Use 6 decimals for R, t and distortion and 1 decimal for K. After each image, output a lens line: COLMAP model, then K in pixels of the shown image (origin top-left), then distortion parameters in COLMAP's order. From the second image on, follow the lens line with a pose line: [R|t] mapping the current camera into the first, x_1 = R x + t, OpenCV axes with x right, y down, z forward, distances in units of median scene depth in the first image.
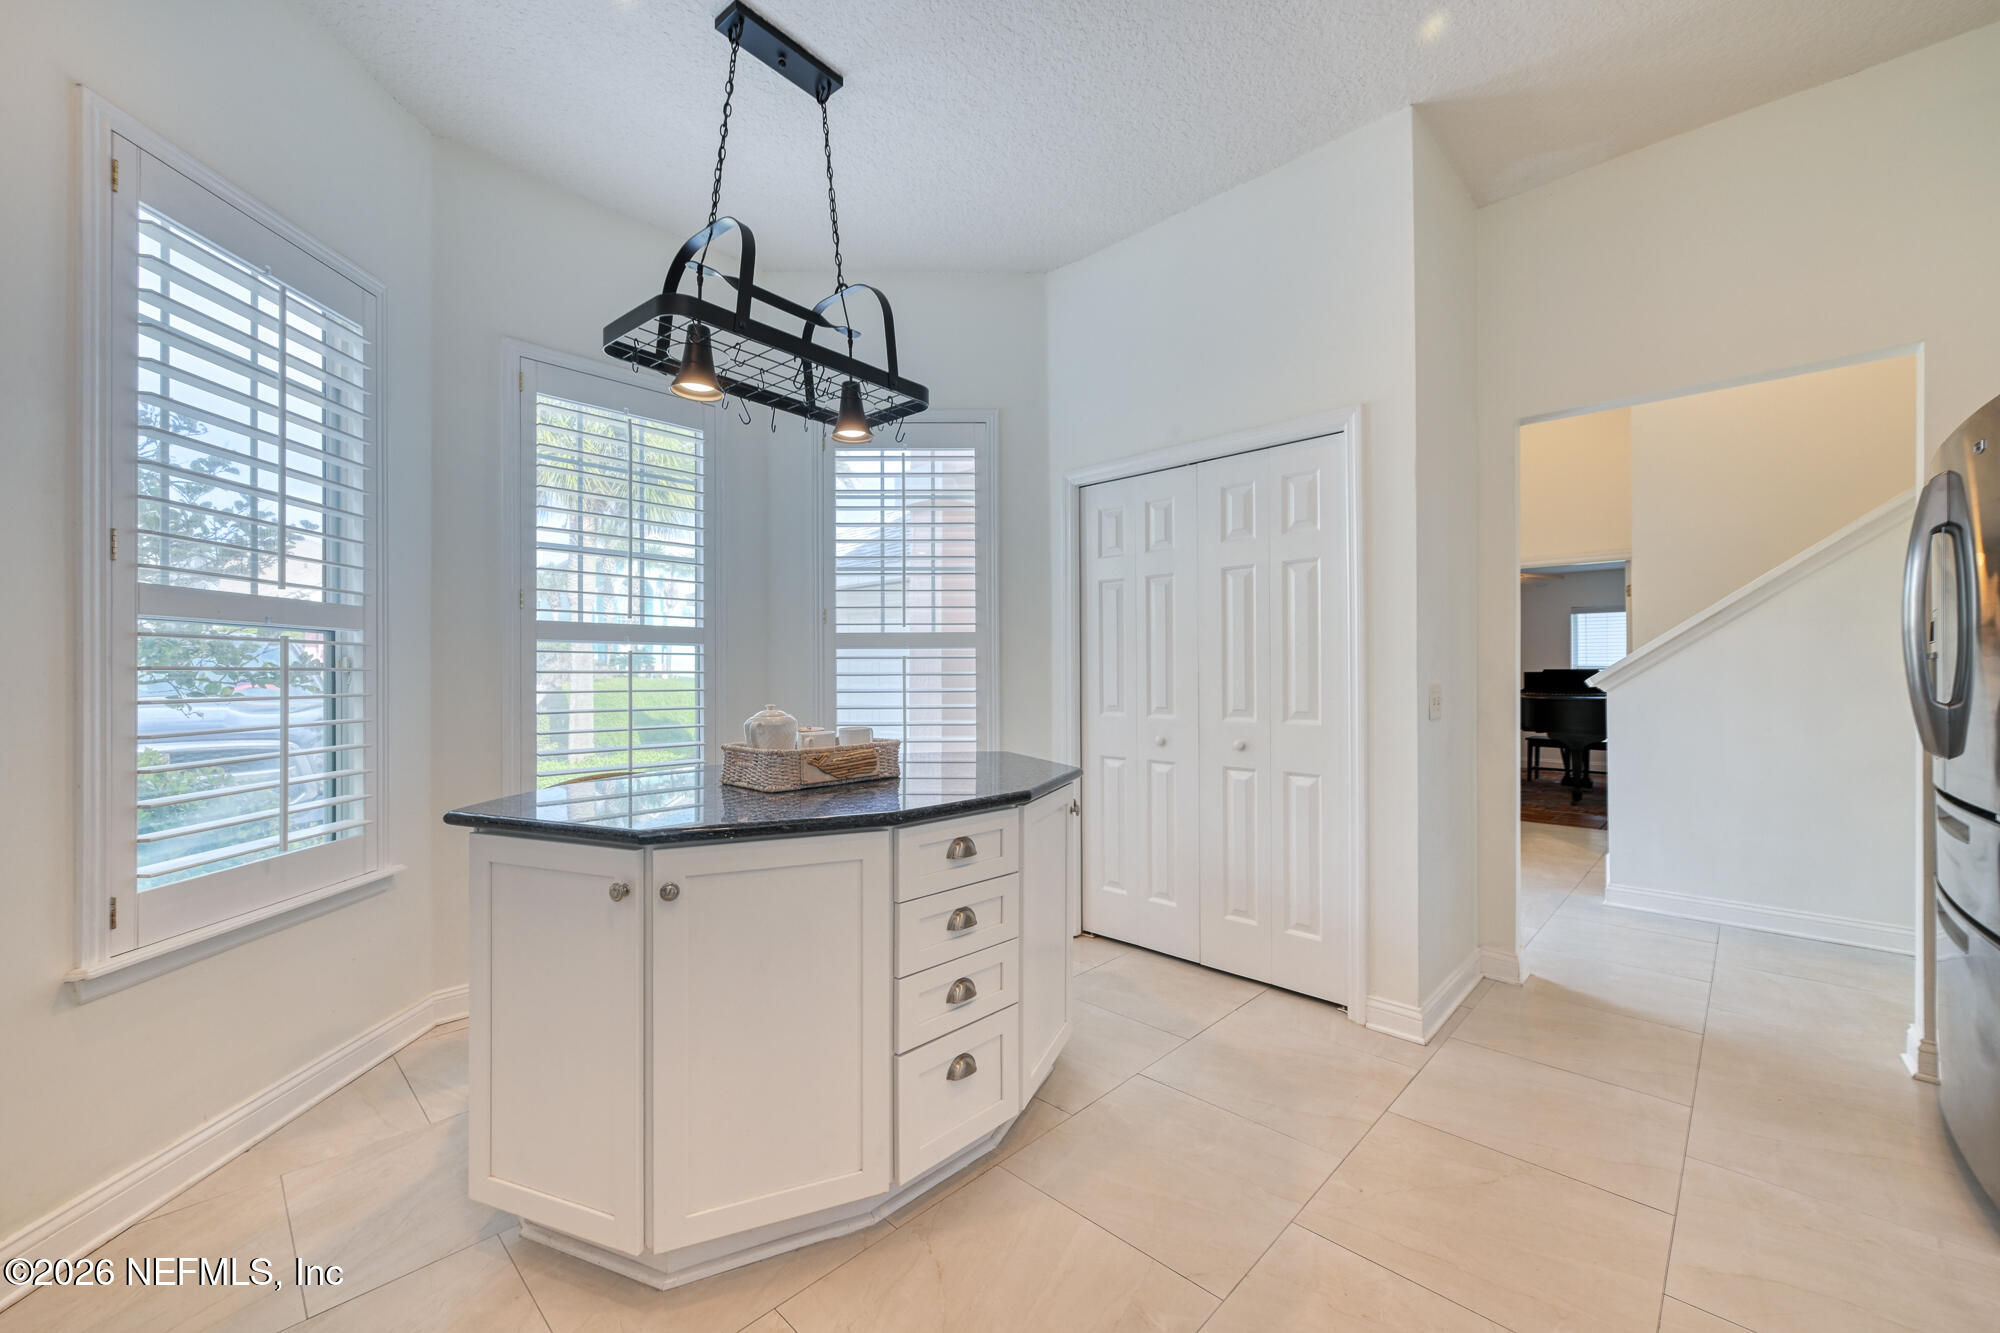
lens RADIAL K [[792.4, 0, 1020.9], [0, 792.4, 667.1], [0, 0, 1]] dist [-0.000130, -0.000035]
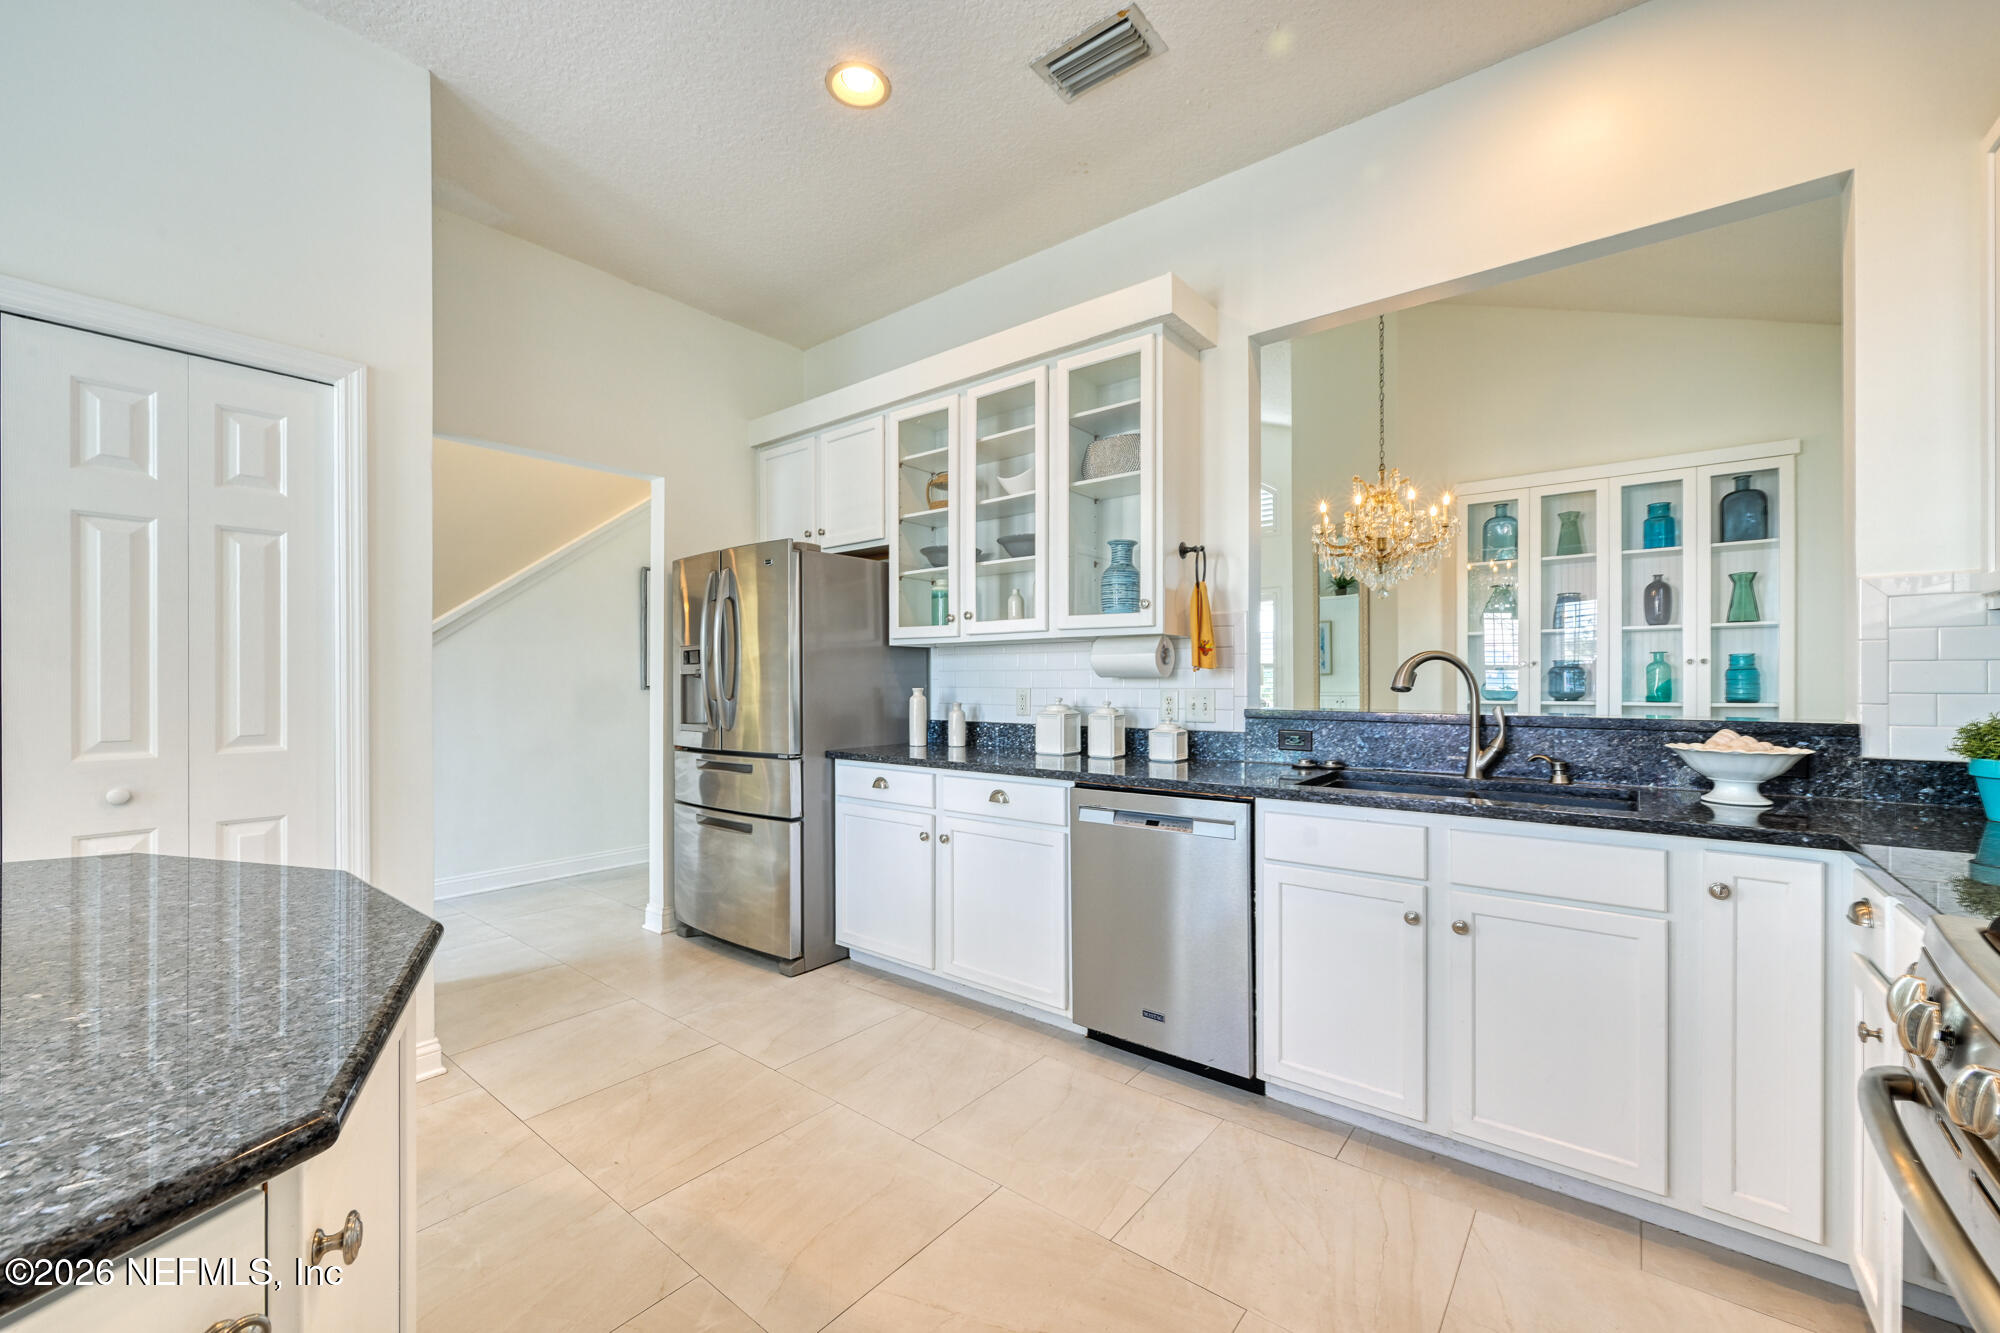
lens RADIAL K [[792.4, 0, 1020.9], [0, 792.4, 667.1], [0, 0, 1]] dist [-0.000130, -0.000035]
pose [[-0.087247, 0.013267, 0.996098, -0.437374], [-0.000450, 0.999911, -0.013357, 0.002860], [-0.996187, -0.001613, -0.087234, 0.345389]]
